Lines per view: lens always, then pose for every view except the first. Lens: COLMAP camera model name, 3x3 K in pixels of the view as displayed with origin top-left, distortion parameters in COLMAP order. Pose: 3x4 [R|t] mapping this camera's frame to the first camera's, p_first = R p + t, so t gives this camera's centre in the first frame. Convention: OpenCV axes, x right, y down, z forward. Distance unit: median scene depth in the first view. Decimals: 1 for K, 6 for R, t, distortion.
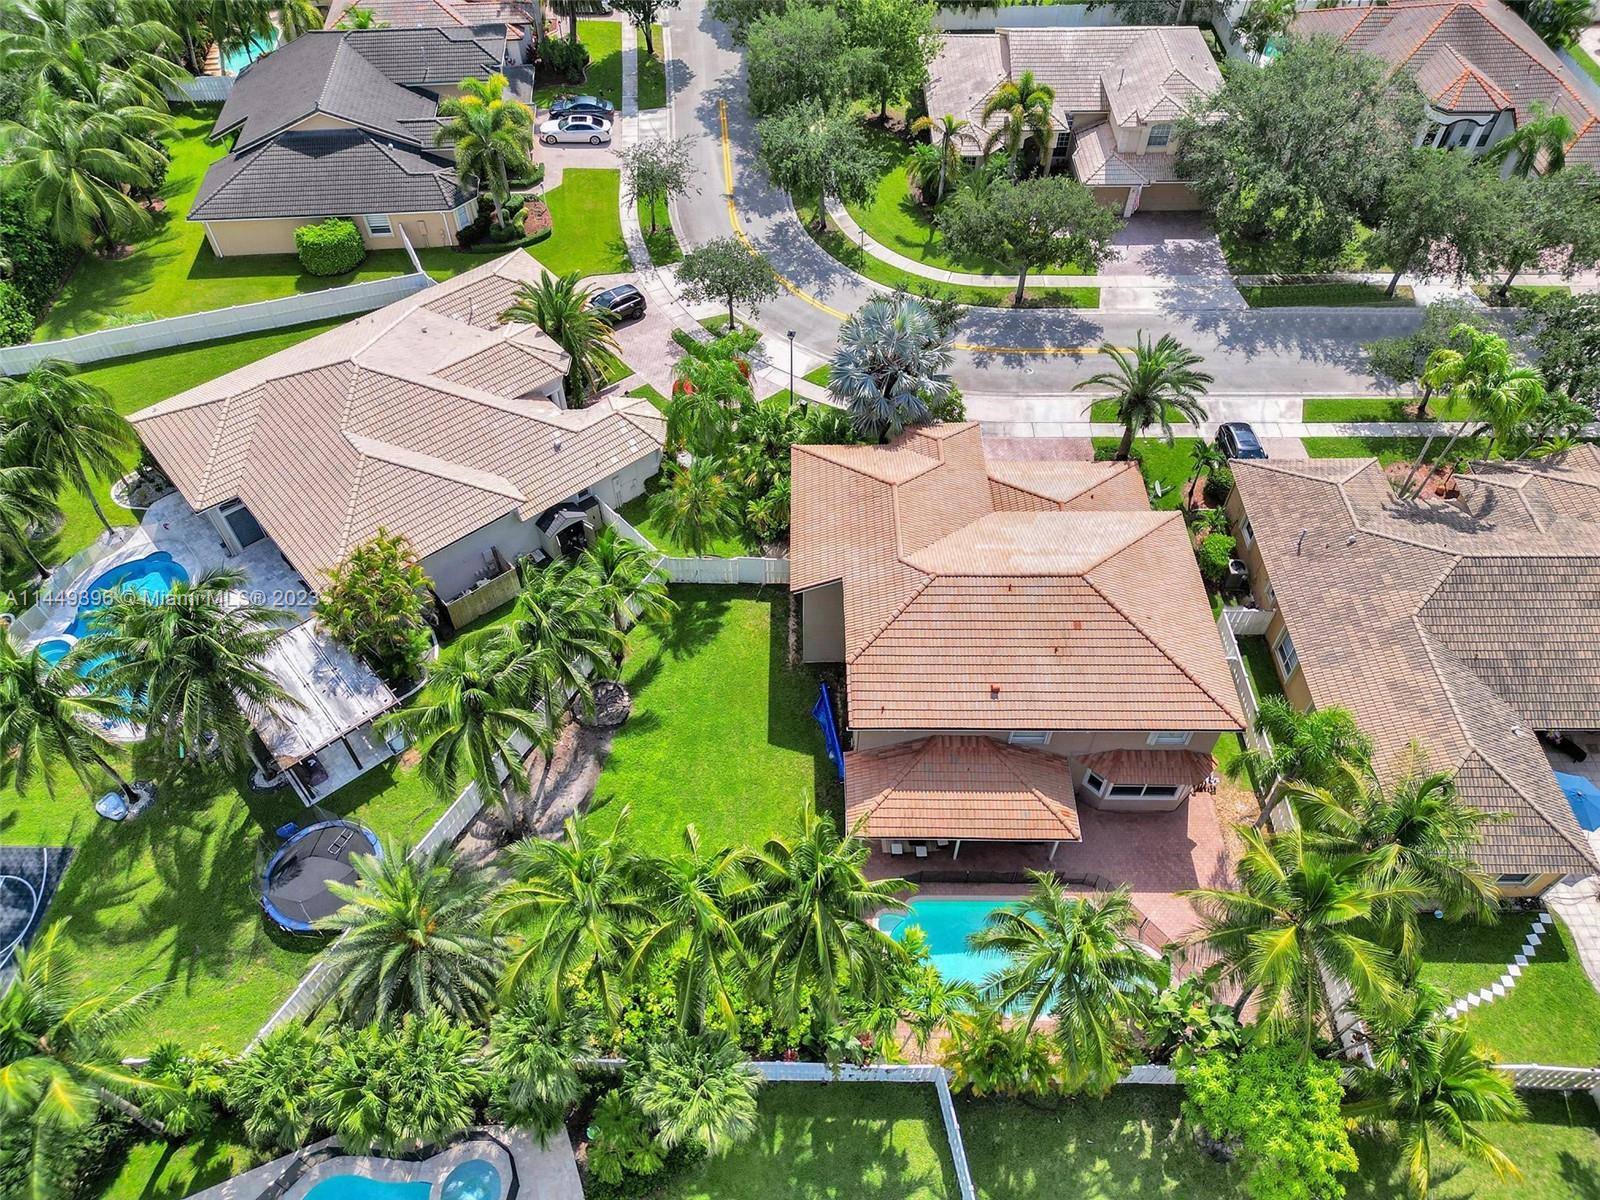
lens RADIAL K [[1117.3, 0, 800.0], [0, 1117.3, 600.0], [0, 0, 1]] dist [0.084449, -0.083251]
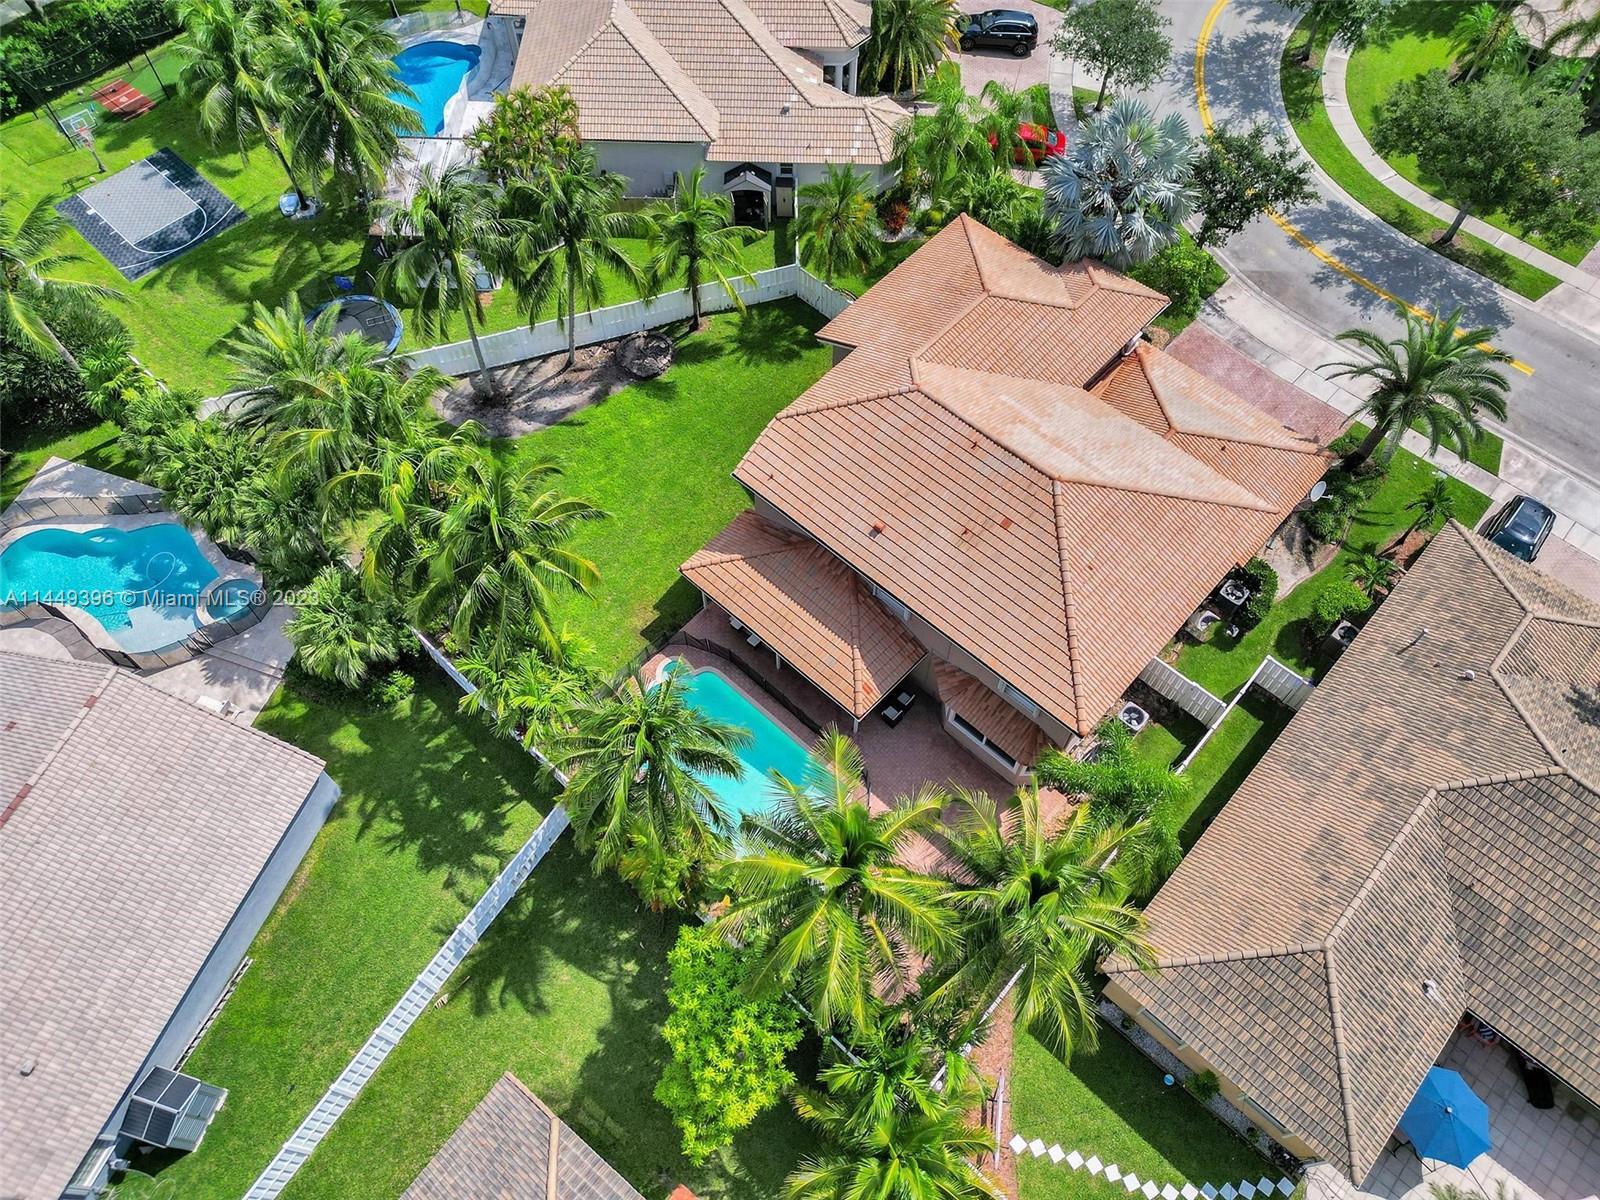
lens RADIAL K [[1117.3, 0, 800.0], [0, 1117.3, 600.0], [0, 0, 1]] dist [0.084449, -0.083251]
pose [[0.734423, 0.580681, -0.351330, 0.414550], [-0.520203, 0.814103, 0.258119, -0.059806], [0.435904, -0.006806, 0.899967, 0.164034]]
